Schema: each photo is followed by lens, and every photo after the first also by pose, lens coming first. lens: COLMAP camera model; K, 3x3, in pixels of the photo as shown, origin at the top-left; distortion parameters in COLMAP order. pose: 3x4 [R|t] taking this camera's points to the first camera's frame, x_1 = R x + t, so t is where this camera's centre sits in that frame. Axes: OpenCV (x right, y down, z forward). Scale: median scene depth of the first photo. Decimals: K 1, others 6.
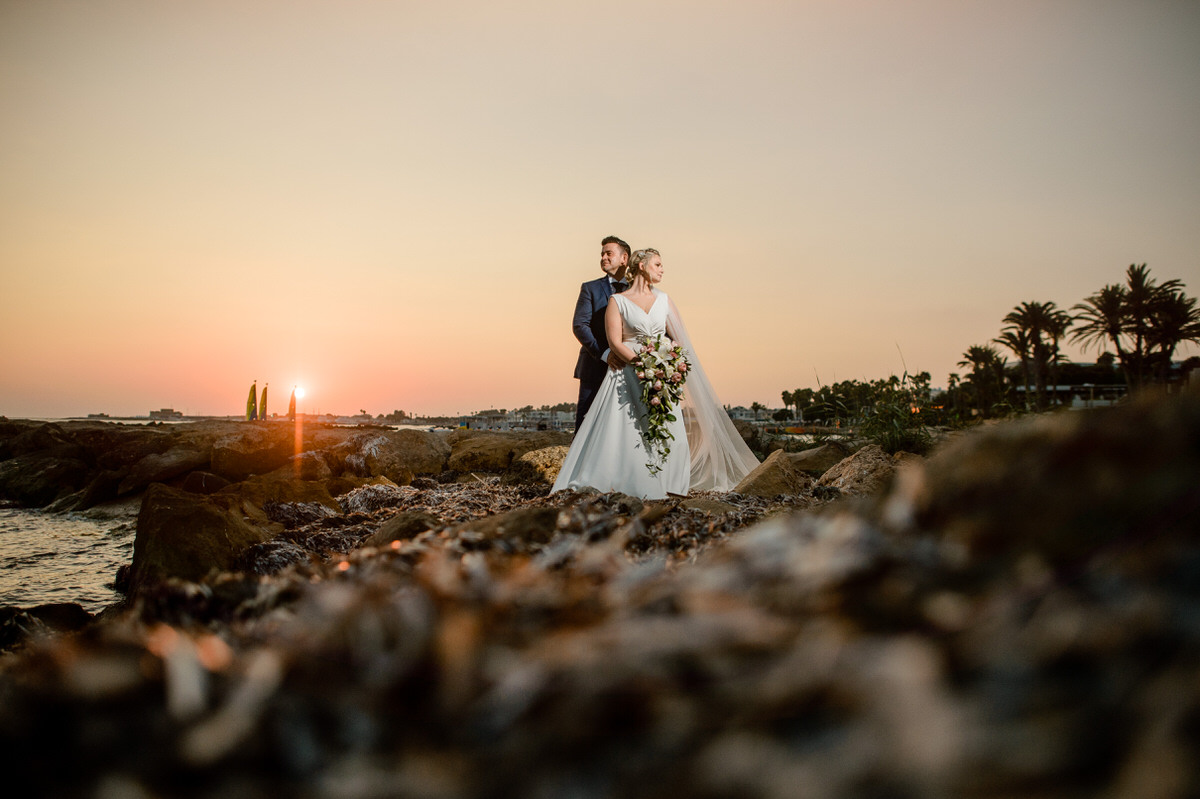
lens RADIAL K [[865.6, 0, 606.1], [0, 865.6, 400.4], [0, 0, 1]] dist [-0.029771, 0.013003]
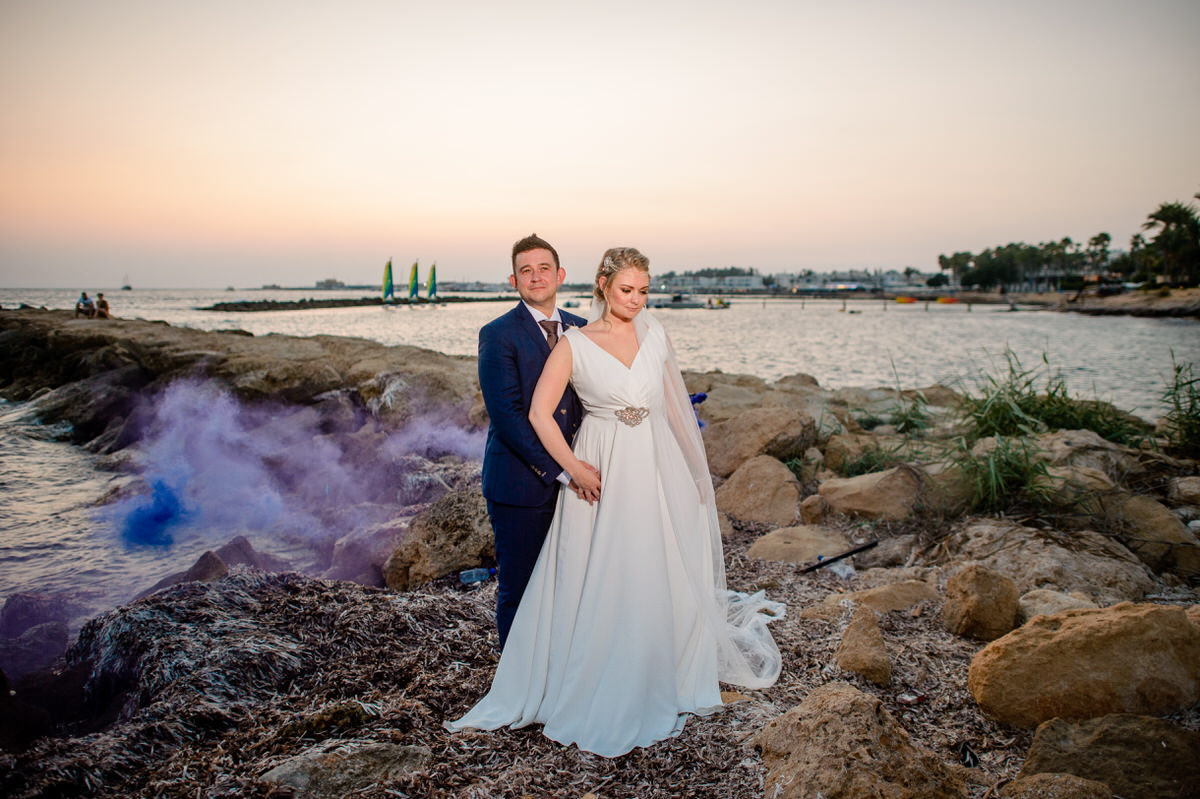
lens RADIAL K [[865.6, 0, 599.4], [0, 865.6, 402.0], [0, 0, 1]] dist [-0.029771, 0.013003]
pose [[0.985265, 0.010994, -0.170682, 0.006092], [0.015708, 0.987898, 0.154309, -0.004819], [0.170312, -0.154717, 0.973168, 0.013017]]
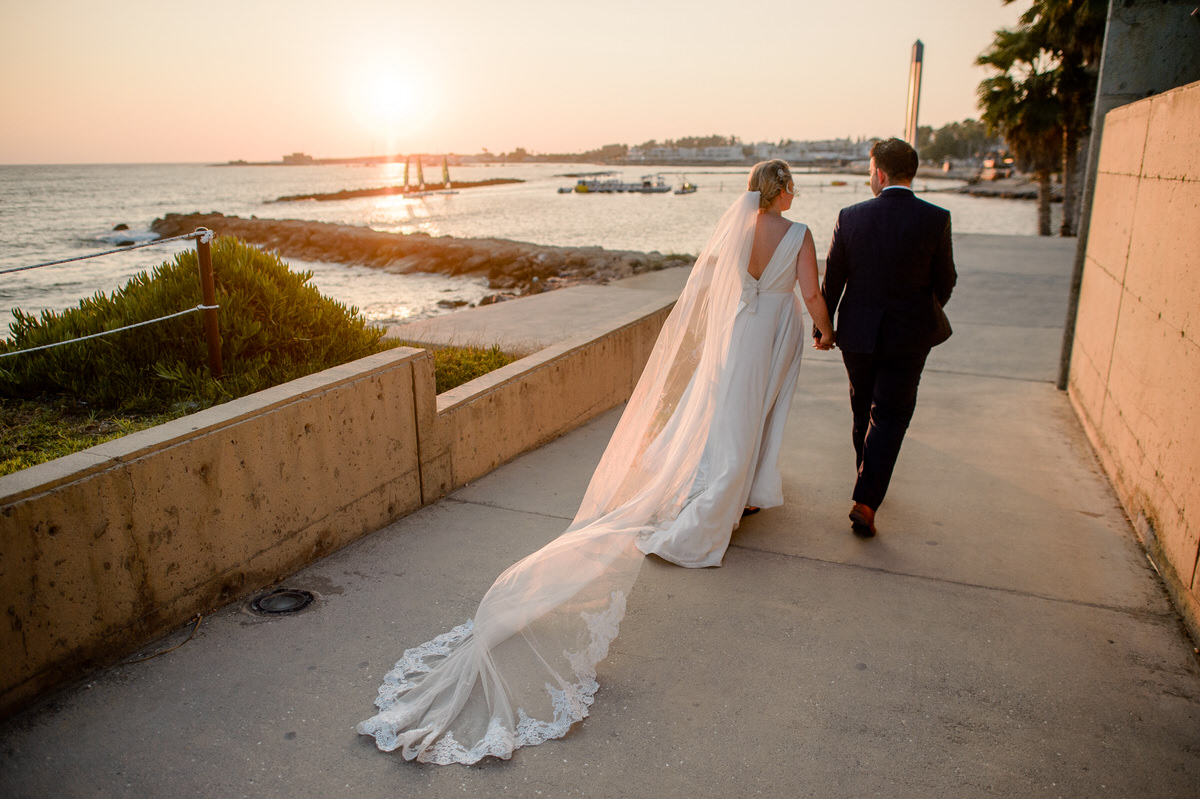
lens RADIAL K [[865.6, 0, 597.6], [0, 865.6, 400.1], [0, 0, 1]] dist [-0.029771, 0.013003]
pose [[0.988542, 0.018484, -0.149813, 0.035394], [0.026579, 0.955655, 0.293286, -0.030833], [0.148591, -0.293907, 0.944214, -0.178582]]
